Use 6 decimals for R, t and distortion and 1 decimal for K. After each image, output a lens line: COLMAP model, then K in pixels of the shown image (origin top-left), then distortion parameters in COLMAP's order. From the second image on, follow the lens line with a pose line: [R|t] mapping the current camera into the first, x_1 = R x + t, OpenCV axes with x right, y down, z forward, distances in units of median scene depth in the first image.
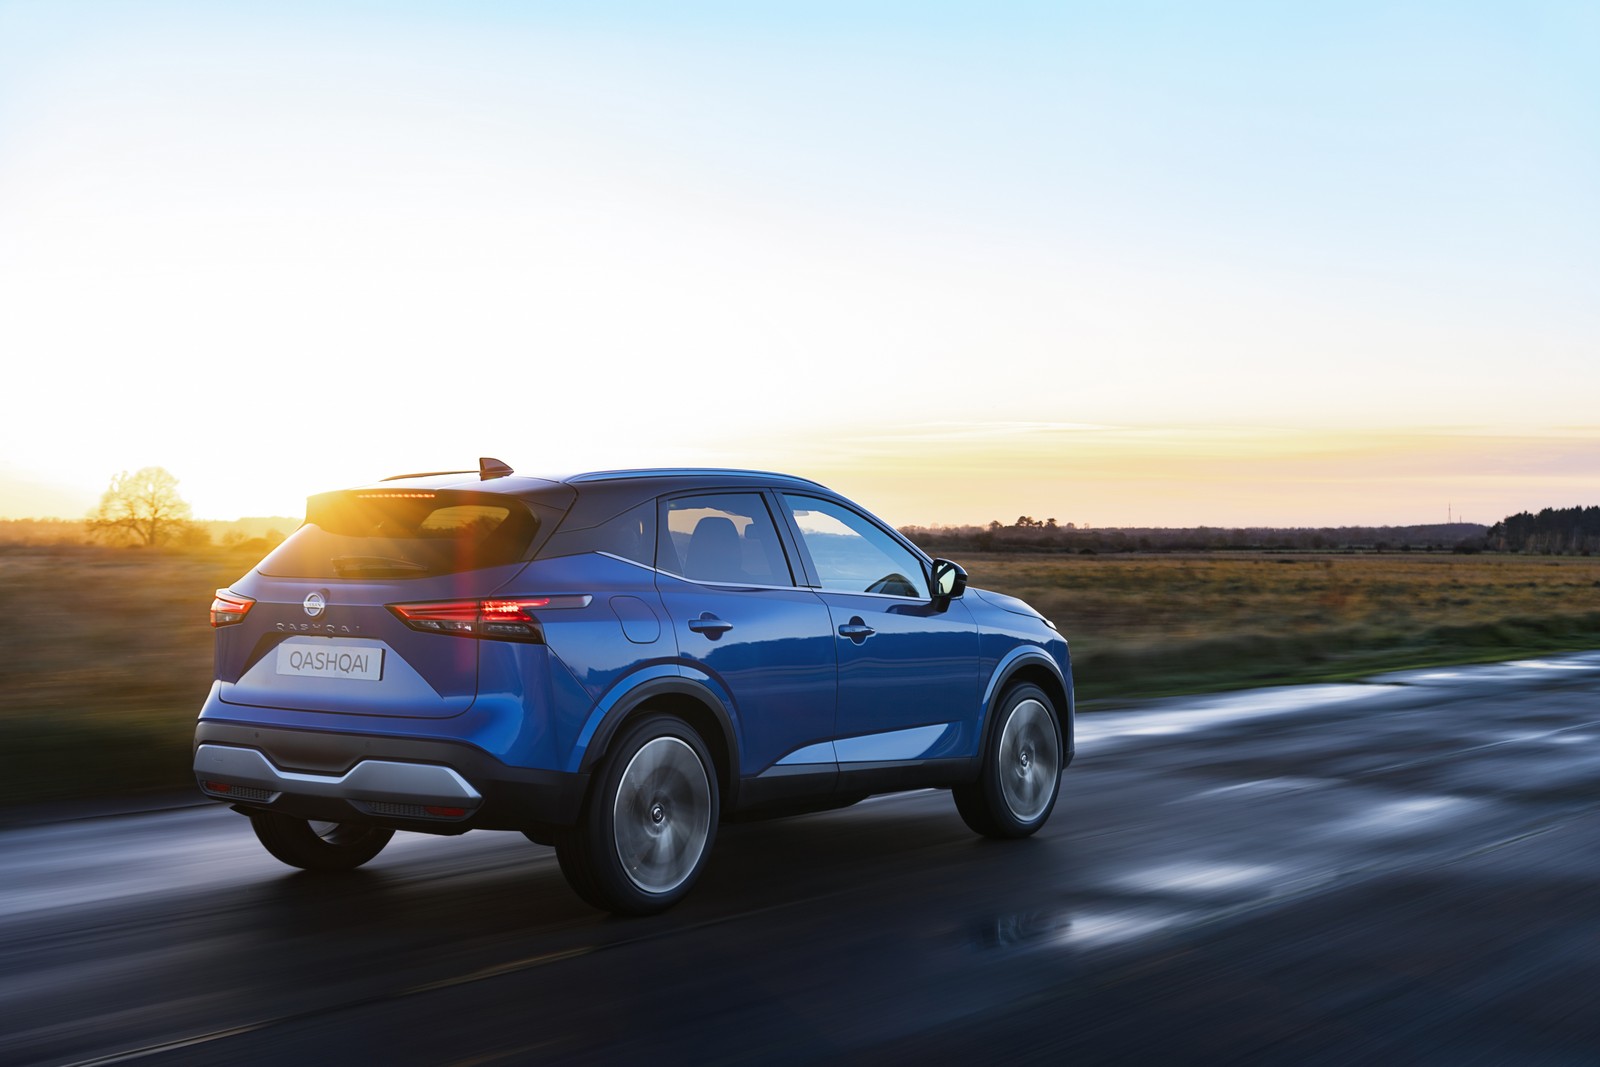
lens RADIAL K [[2277.5, 0, 800.8], [0, 2277.5, 536.7], [0, 0, 1]] dist [-0.001798, 0.000000]
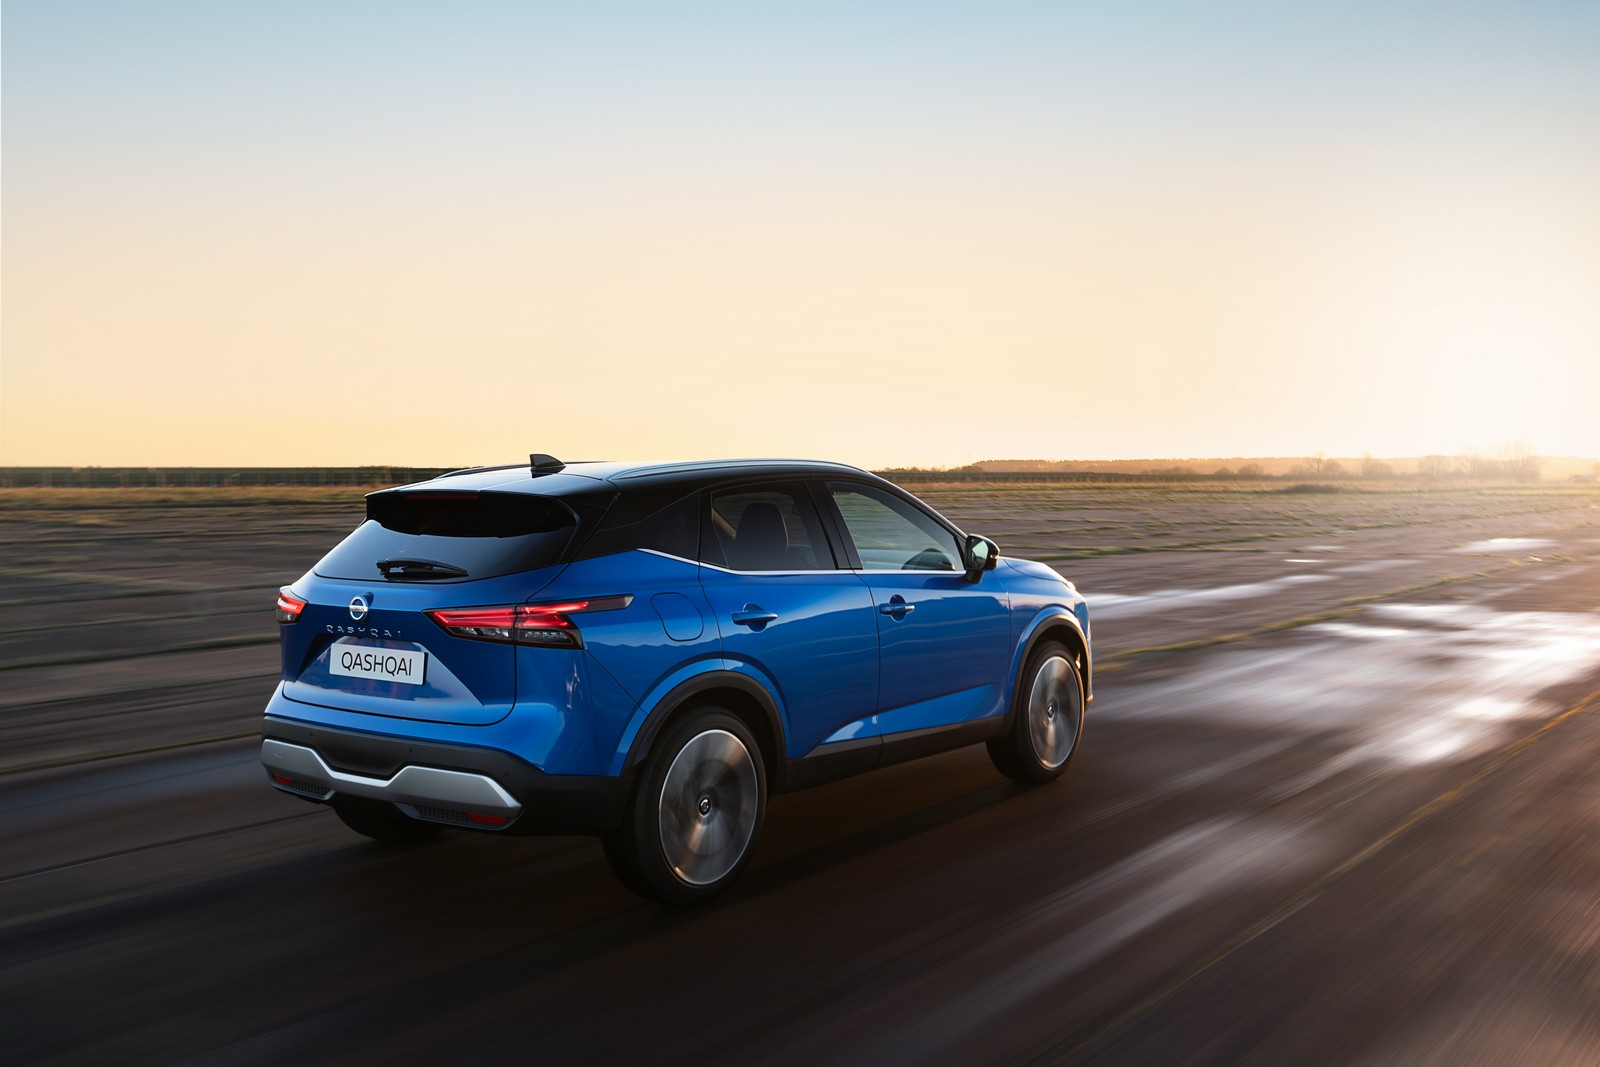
lens RADIAL K [[1540.2, 0, 788.9], [0, 1540.2, 535.4], [0, 0, 1]] dist [0.012989, 0.000000]
pose [[0.999011, -0.016775, -0.041181, 0.004800], [0.018578, 0.998868, 0.043799, -0.028217], [0.040400, -0.044521, 0.998191, 0.322721]]
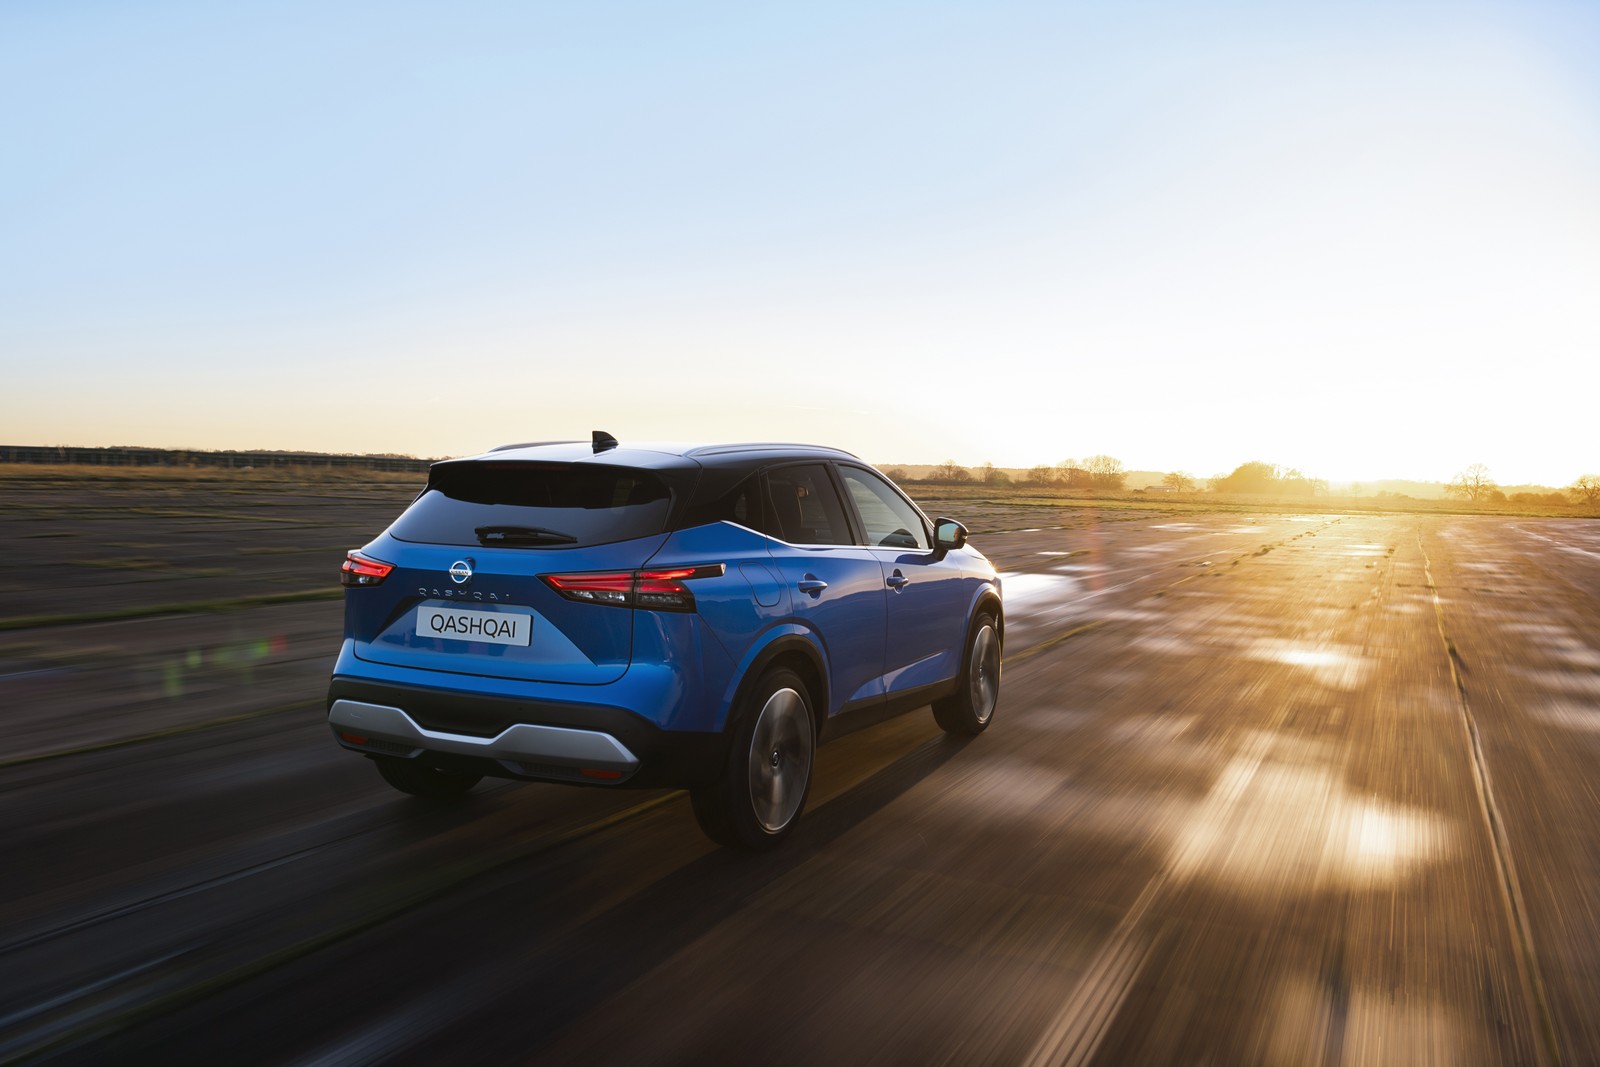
lens RADIAL K [[1323.4, 0, 804.3], [0, 1323.4, 523.2], [0, 0, 1]] dist [-0.004600, -0.000558]
pose [[0.985138, 0.005935, 0.171661, -0.159831], [-0.013323, 0.999032, 0.041917, -0.019562], [-0.171246, -0.043581, 0.984264, 0.372121]]
